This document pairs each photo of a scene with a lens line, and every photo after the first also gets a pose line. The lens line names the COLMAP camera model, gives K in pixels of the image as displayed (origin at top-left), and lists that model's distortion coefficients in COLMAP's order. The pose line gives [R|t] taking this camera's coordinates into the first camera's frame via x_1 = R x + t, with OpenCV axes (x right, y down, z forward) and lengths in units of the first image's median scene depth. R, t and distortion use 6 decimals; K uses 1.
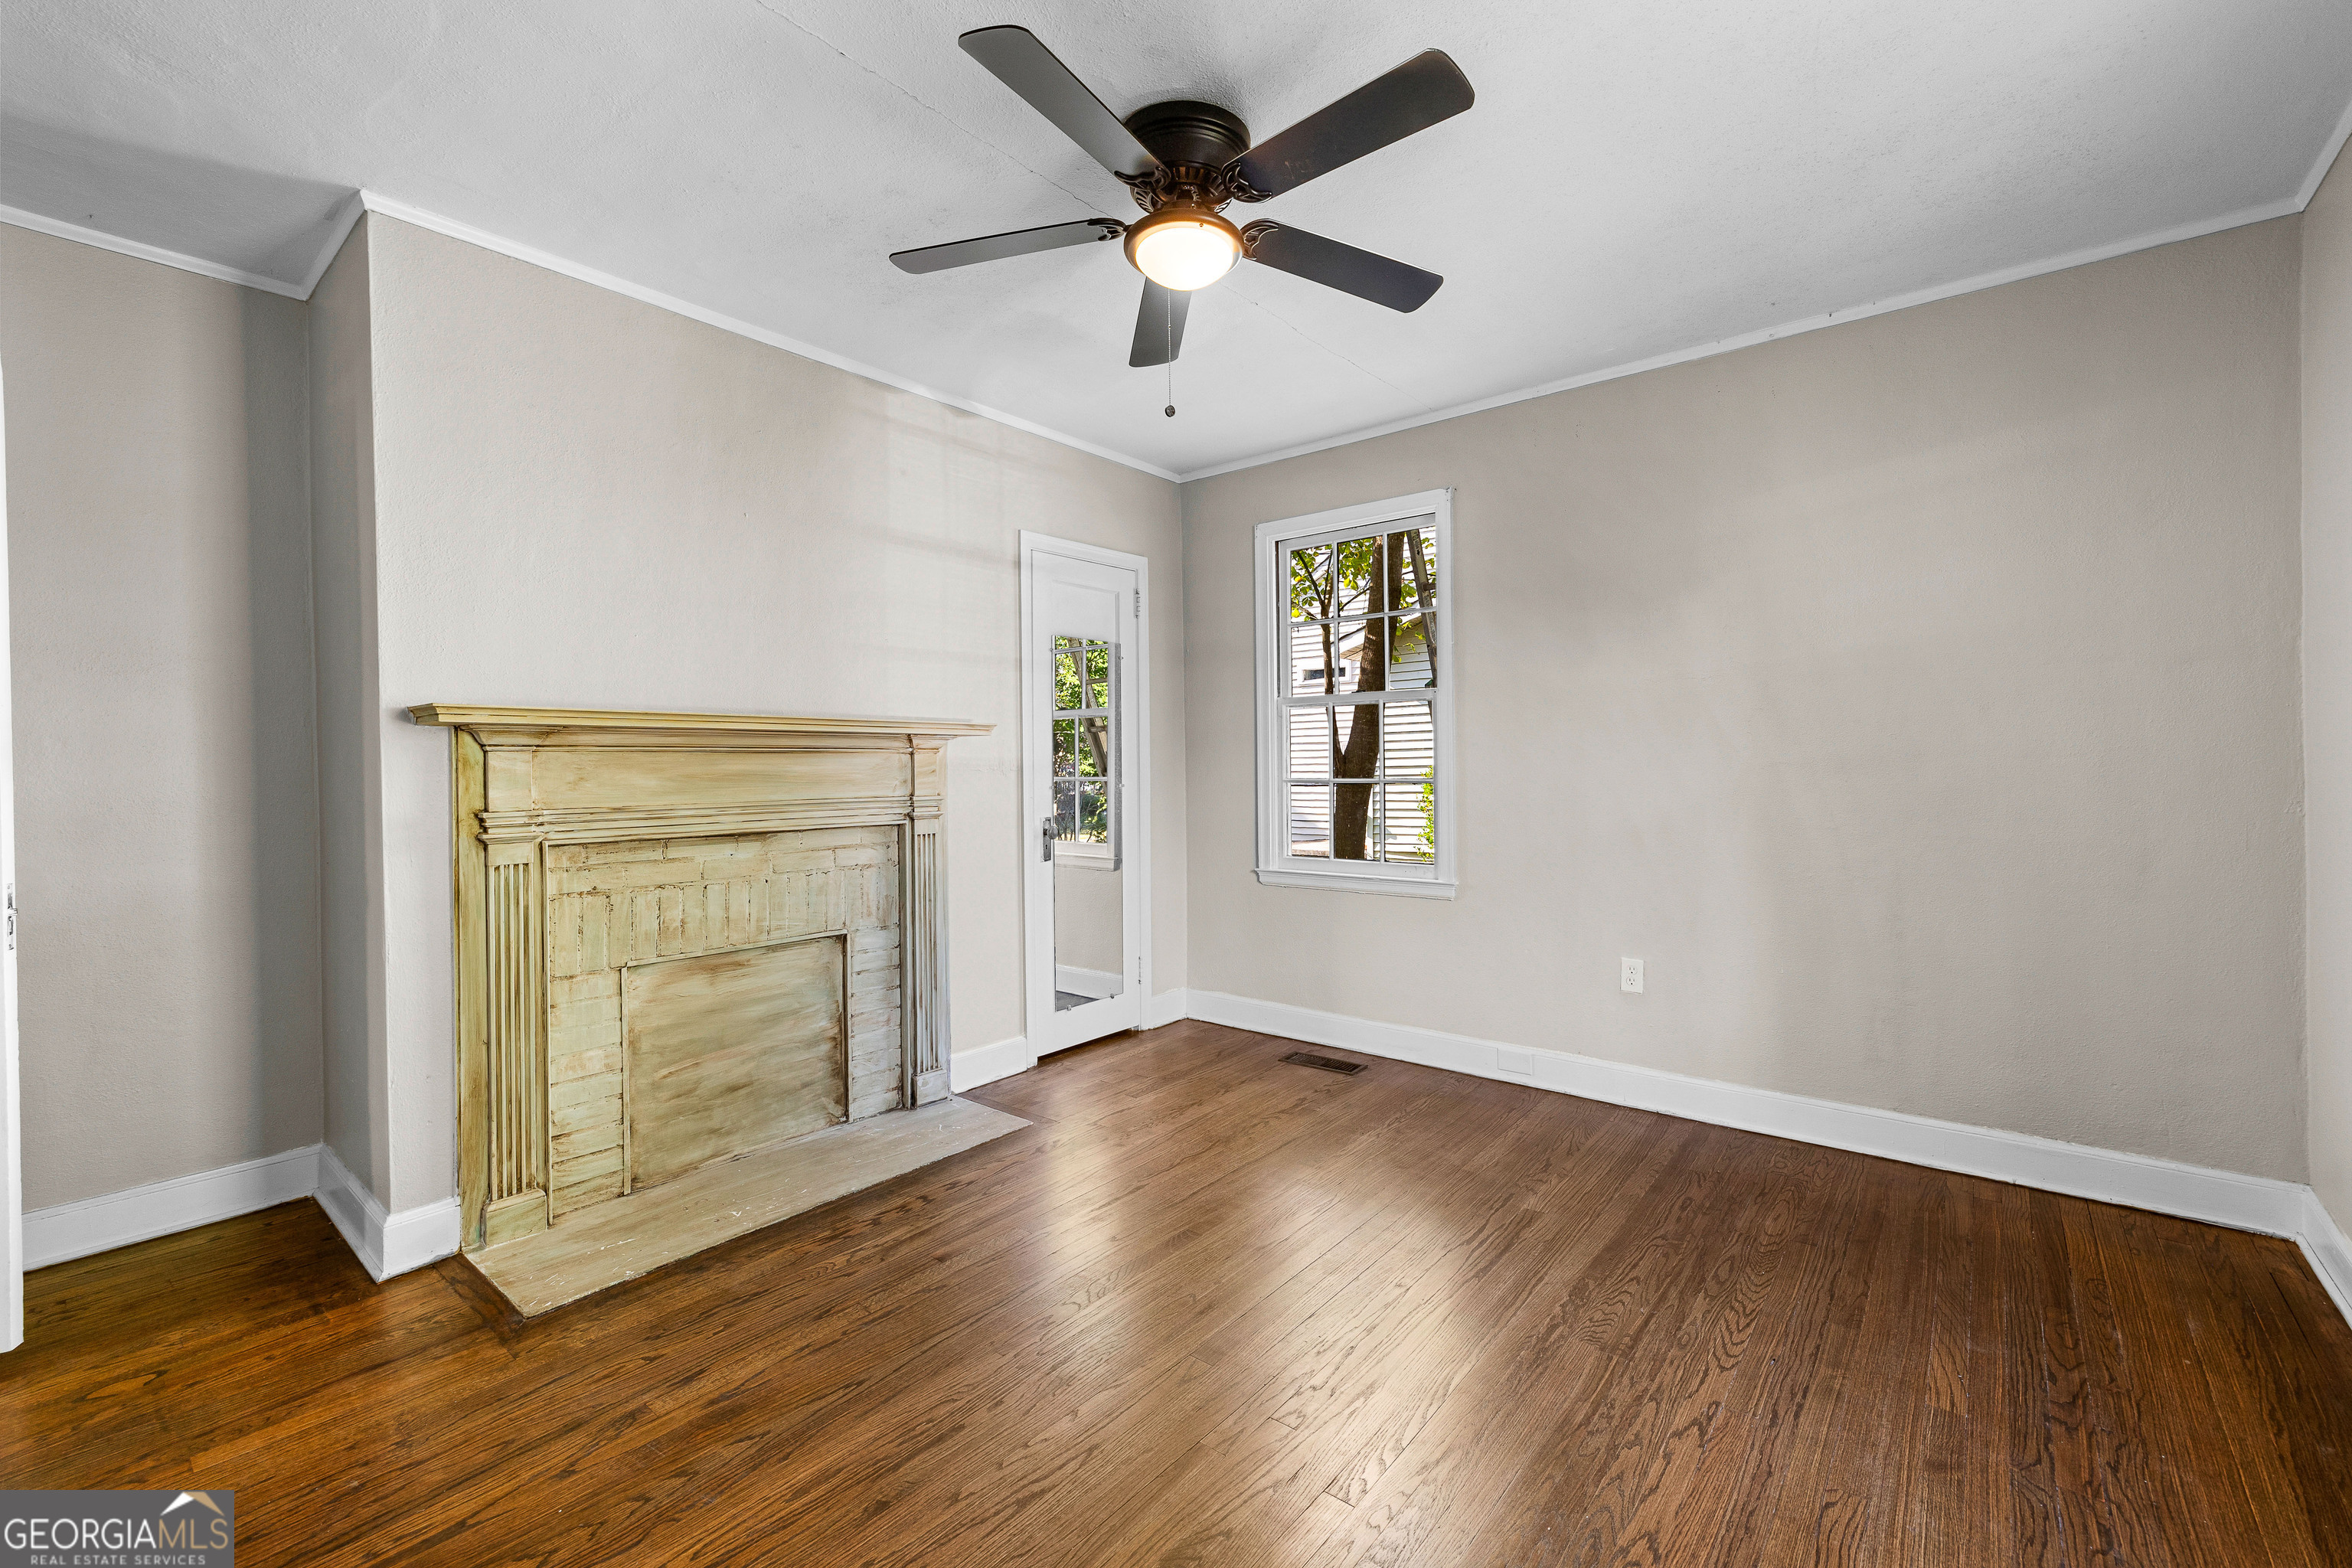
lens RADIAL K [[990.0, 0, 1172.2], [0, 990.0, 772.7], [0, 0, 1]] dist [0.001070, -0.000128]
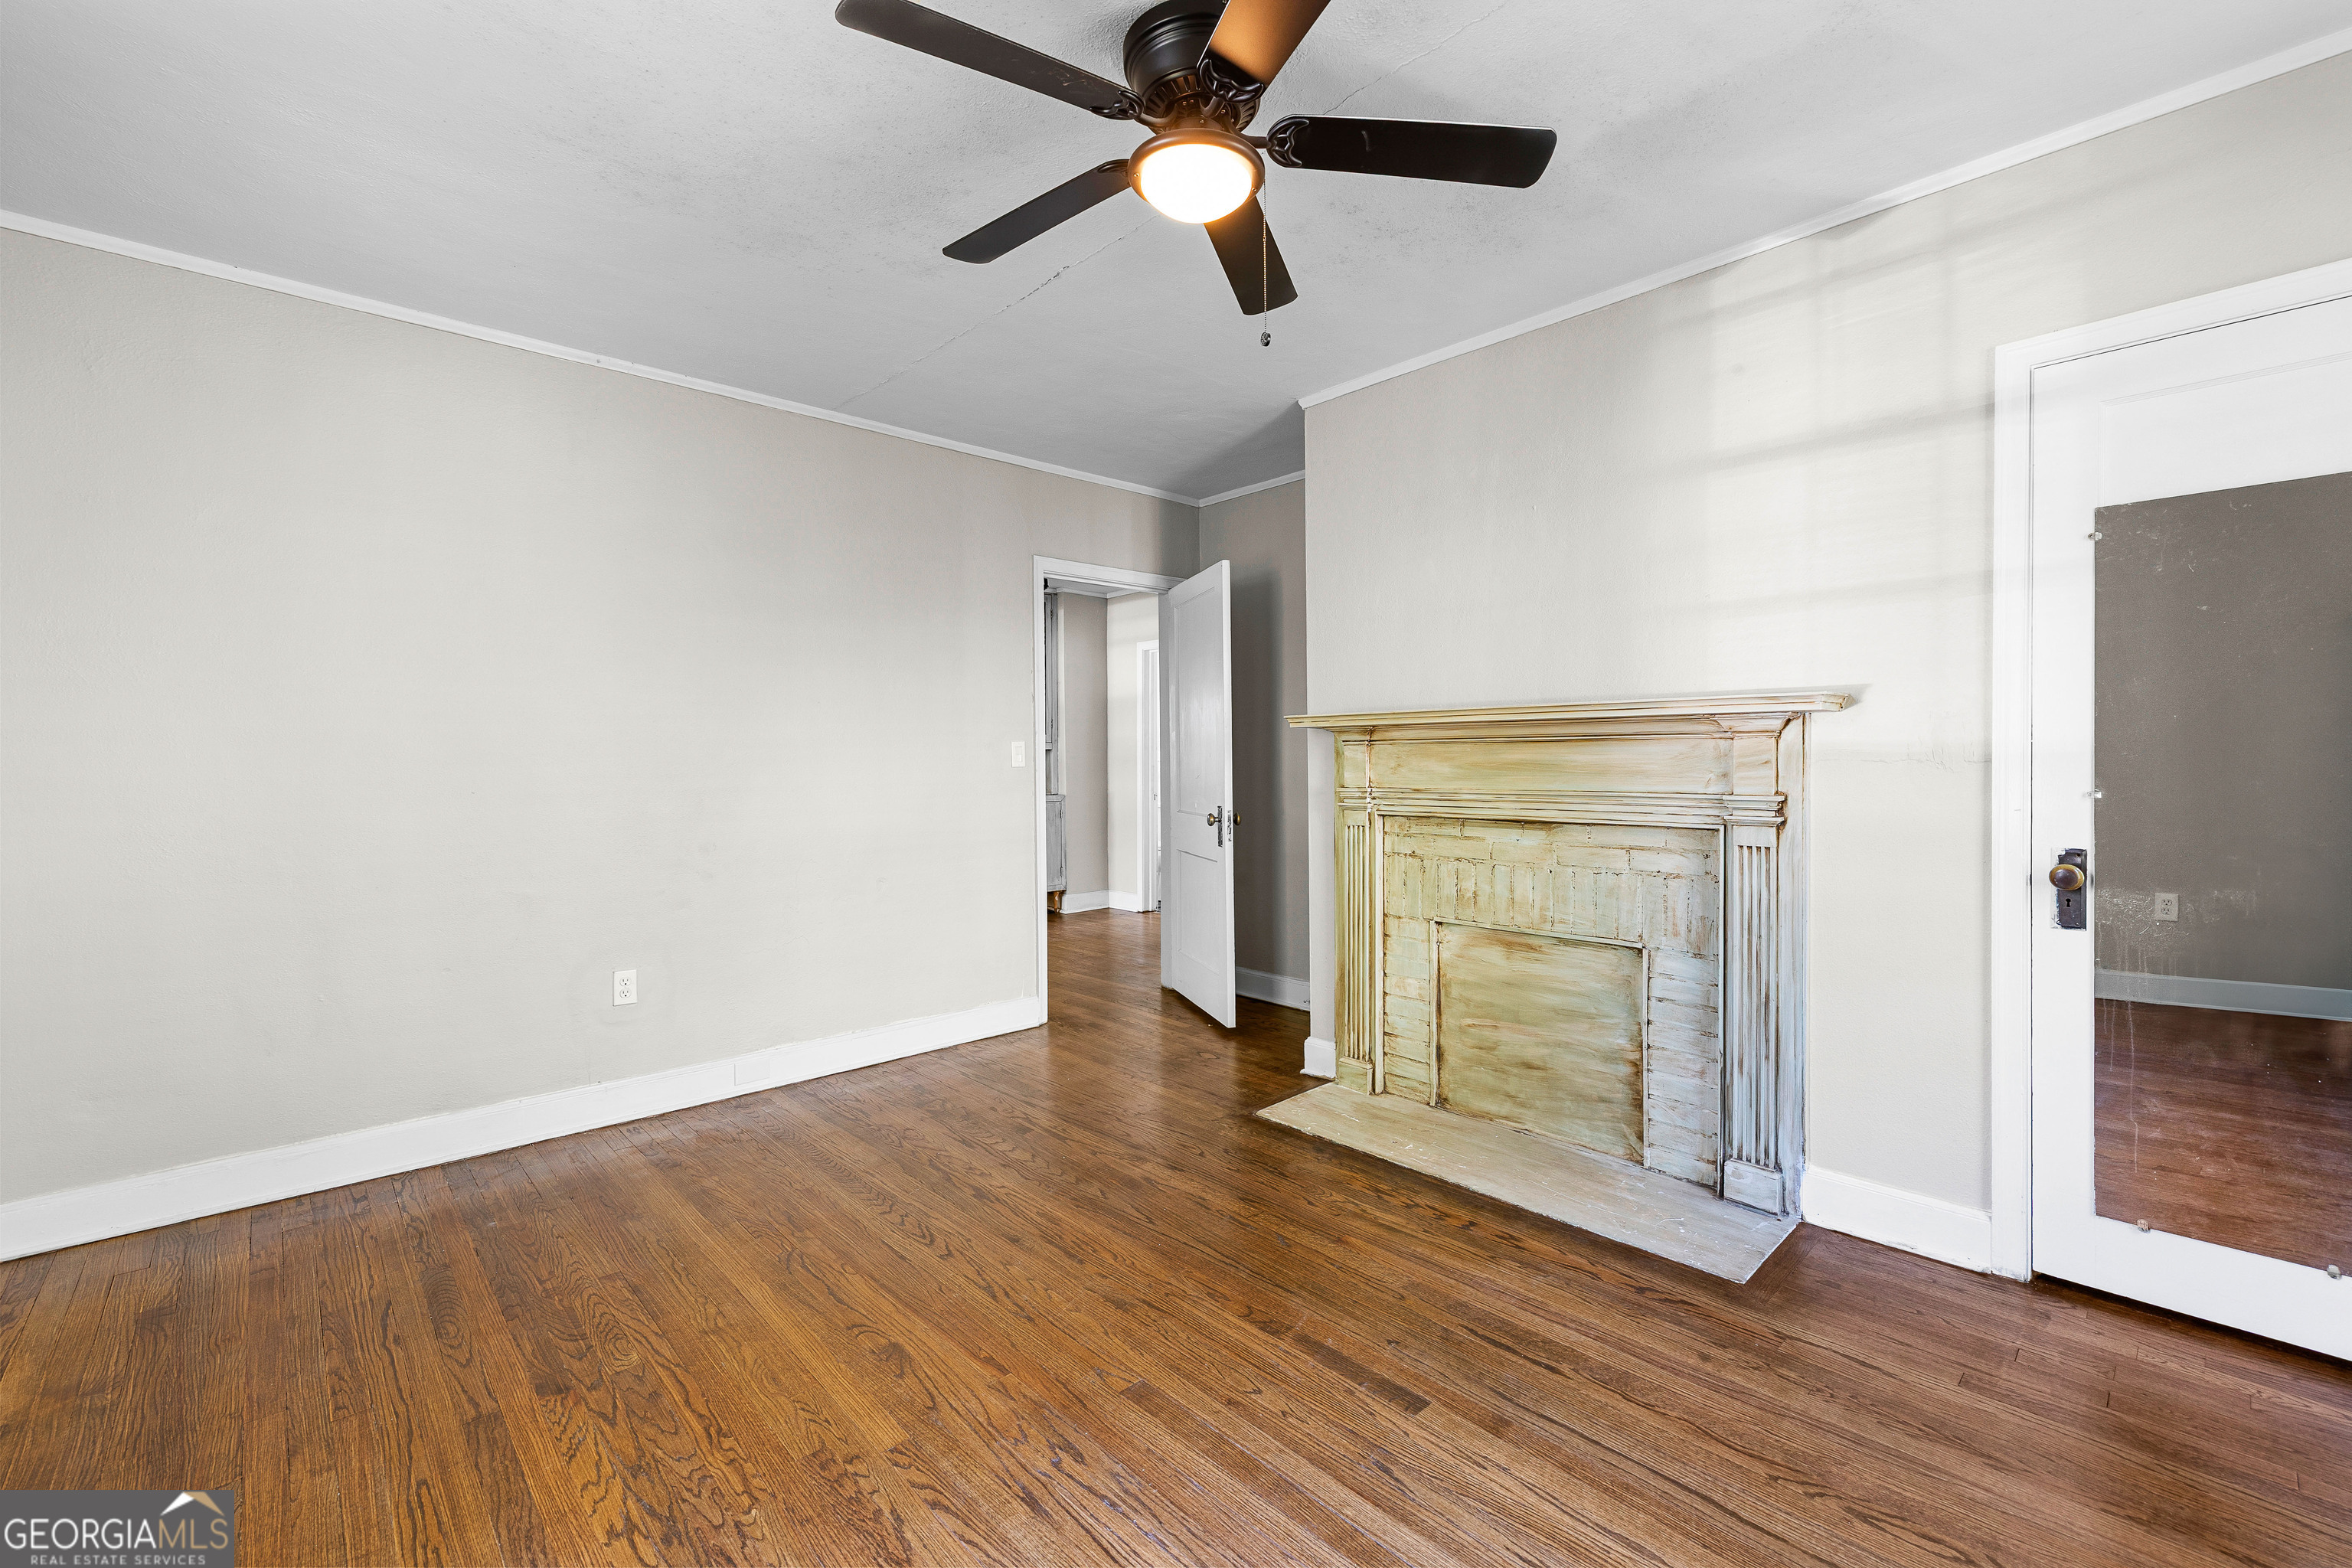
lens RADIAL K [[990.0, 0, 1172.2], [0, 990.0, 772.7], [0, 0, 1]] dist [0.001070, -0.000128]
pose [[-0.134928, 0.023180, -0.990584, 0.638221], [0.000450, 0.999728, 0.023332, -0.012750], [0.990855, 0.002702, -0.134901, 0.780174]]
